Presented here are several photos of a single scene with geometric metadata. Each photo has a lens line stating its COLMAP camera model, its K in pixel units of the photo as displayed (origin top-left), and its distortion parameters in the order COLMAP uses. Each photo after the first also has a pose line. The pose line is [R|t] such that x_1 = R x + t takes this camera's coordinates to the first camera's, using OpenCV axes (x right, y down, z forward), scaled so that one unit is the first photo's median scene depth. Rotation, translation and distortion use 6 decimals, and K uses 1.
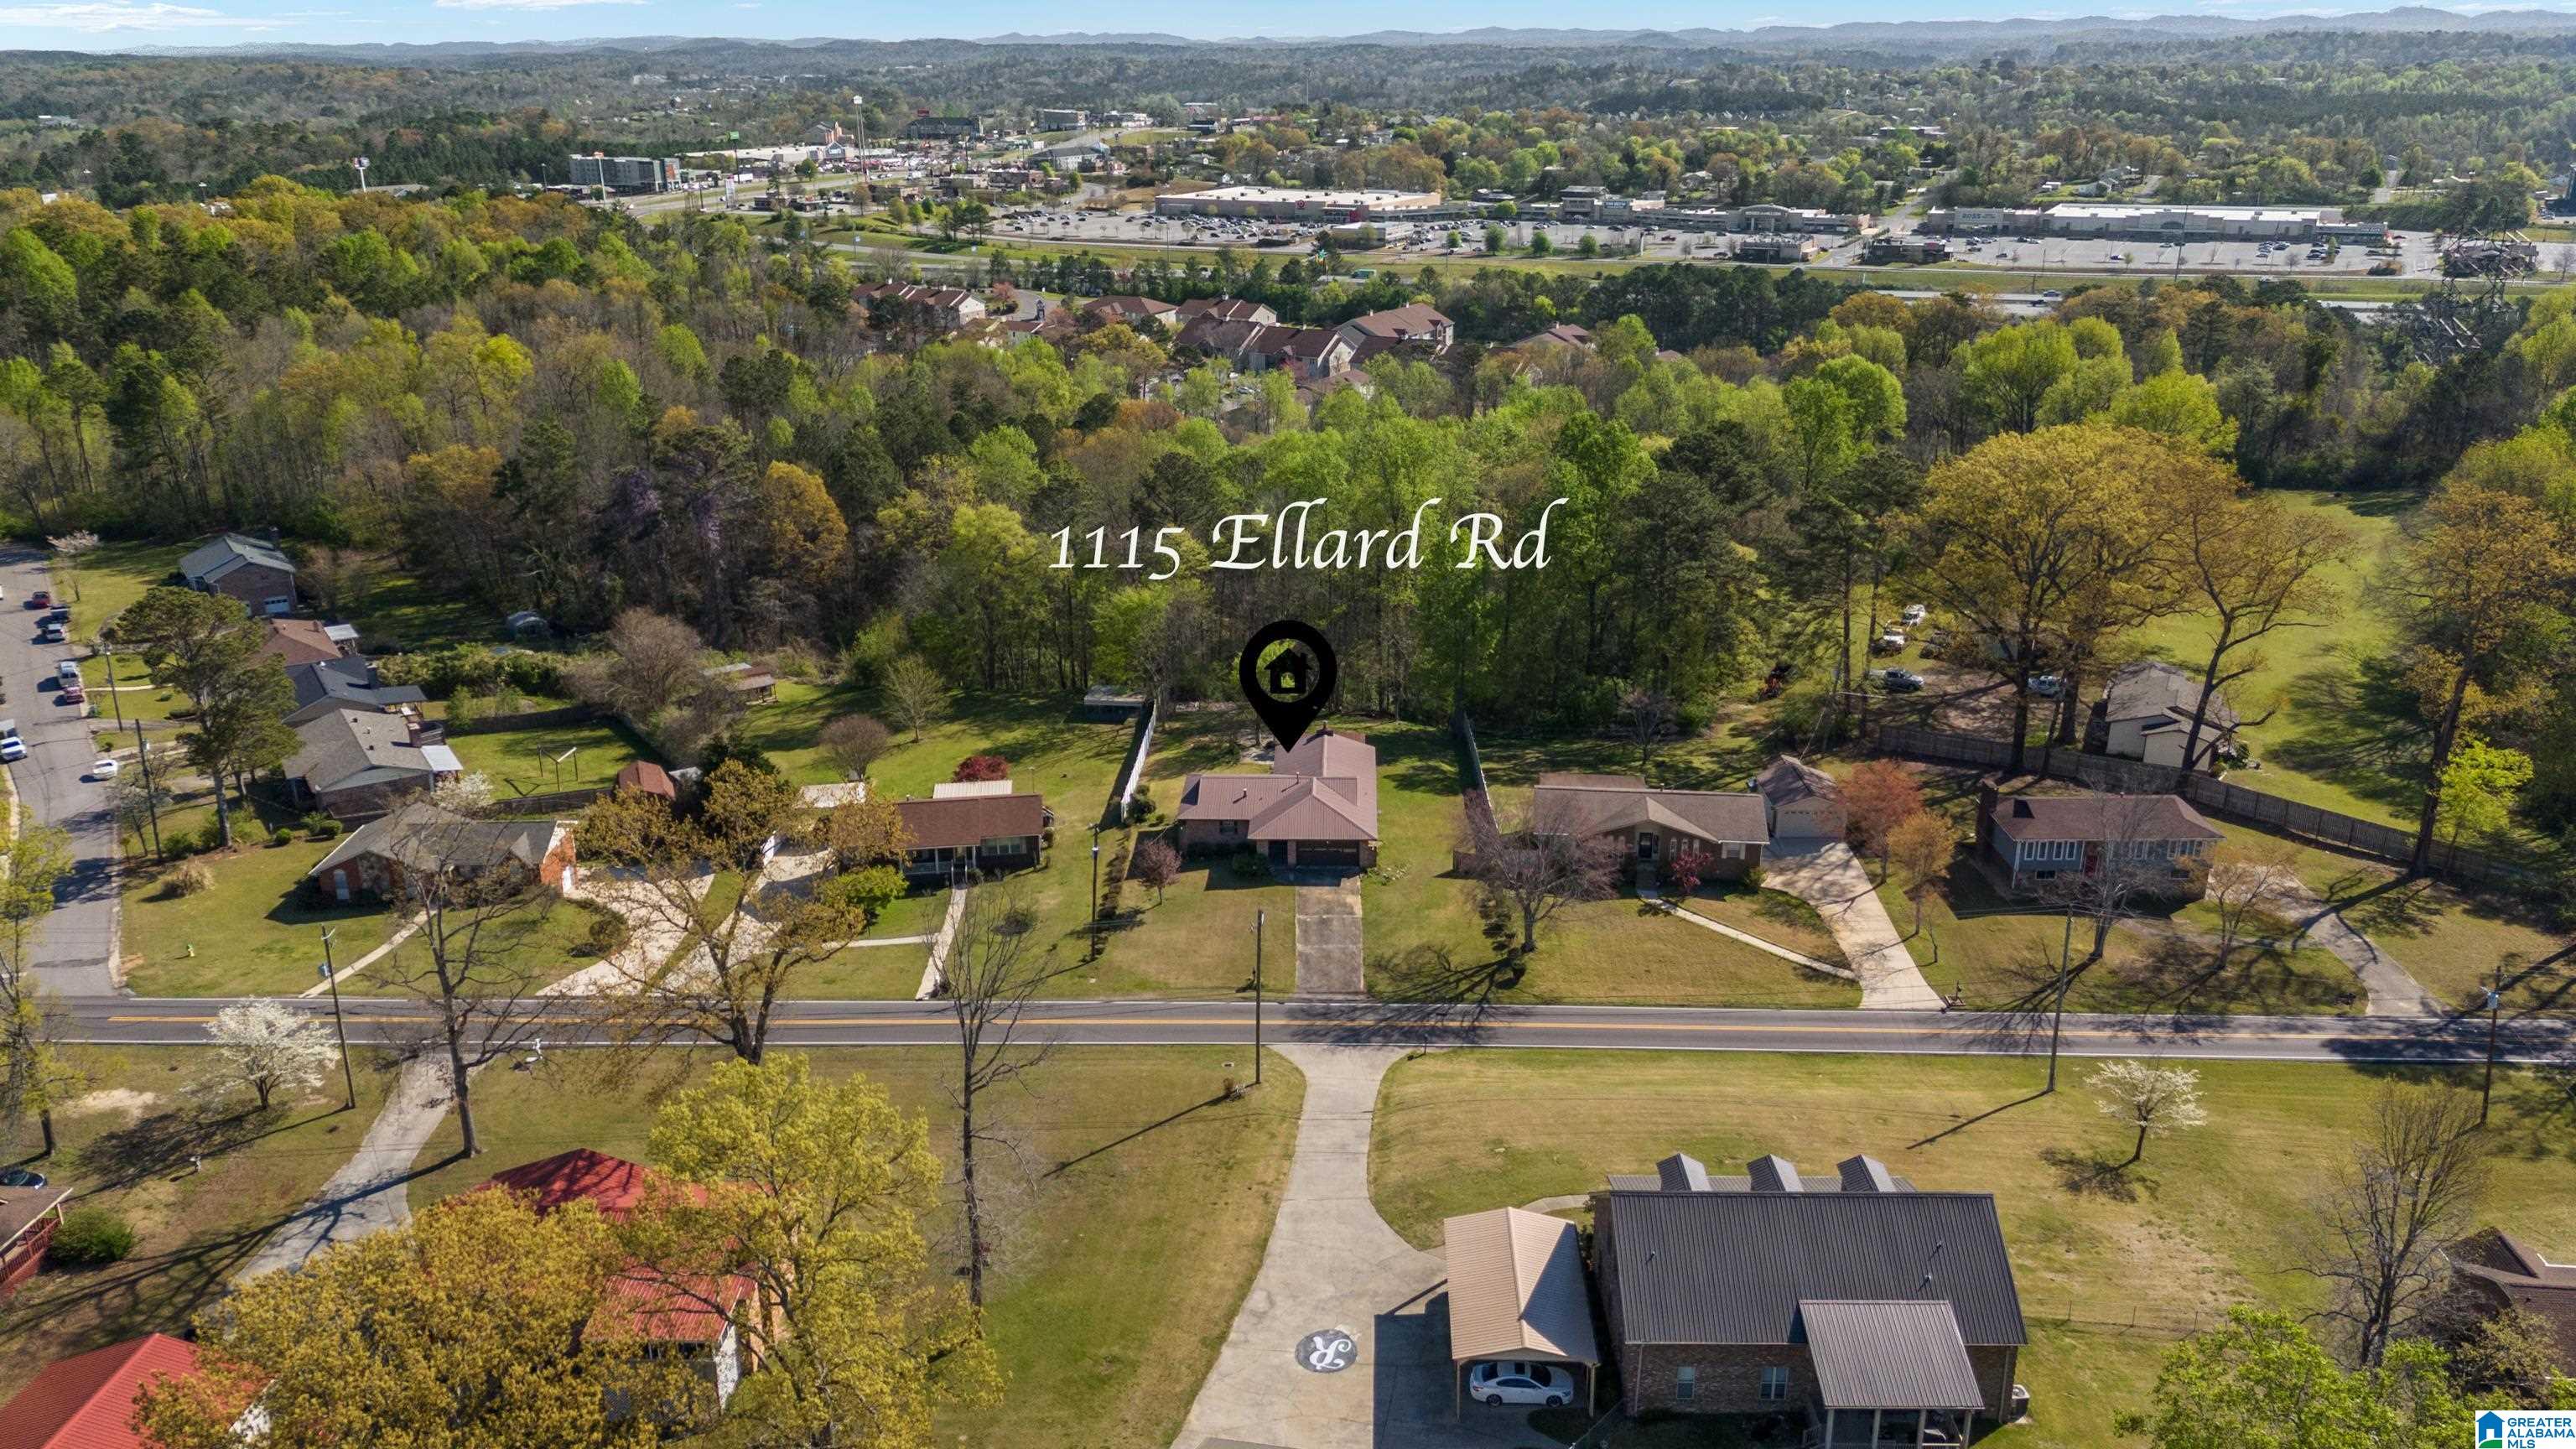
lens RADIAL K [[1919.8, 0, 1298.0], [0, 1919.8, 731.5], [0, 0, 1]] dist [0.069195, -0.051251]
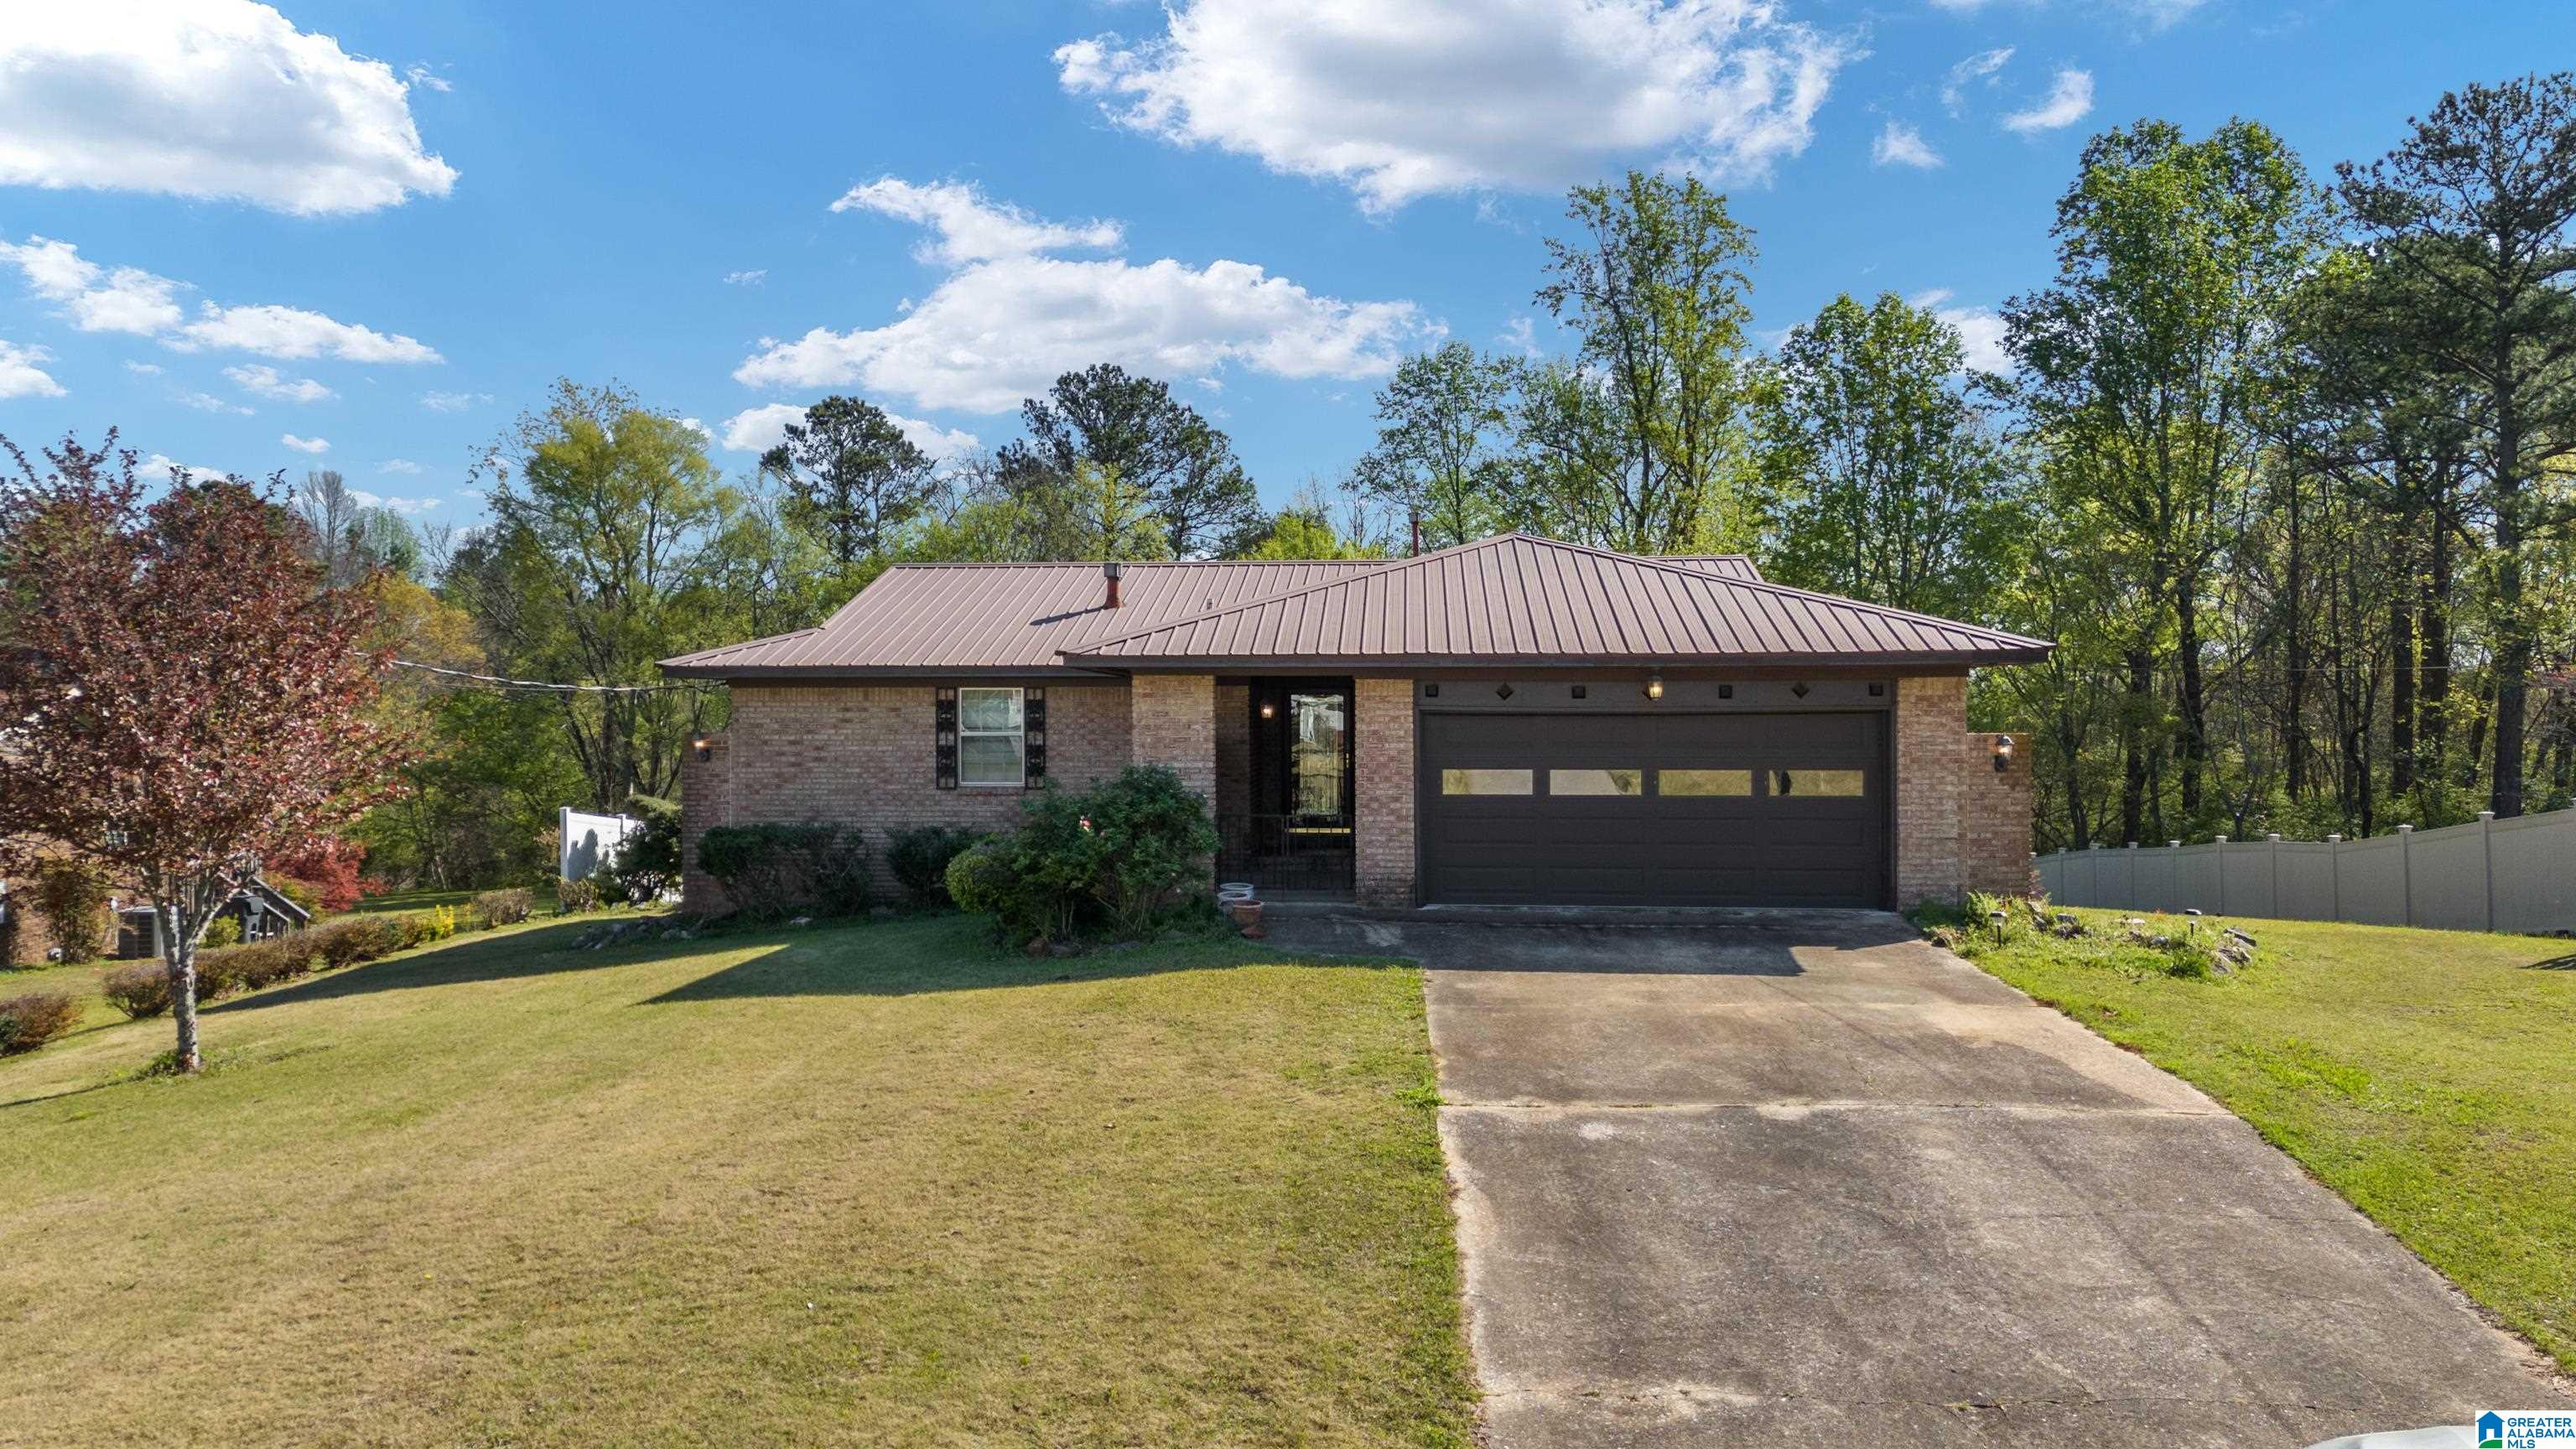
lens RADIAL K [[1919.8, 0, 1298.0], [0, 1919.8, 731.5], [0, 0, 1]] dist [0.069195, -0.051251]
pose [[0.998980, -0.007573, -0.044512, -0.003272], [-0.007507, 0.944256, -0.329126, 0.102341], [0.044523, 0.329125, 0.943236, 0.859440]]
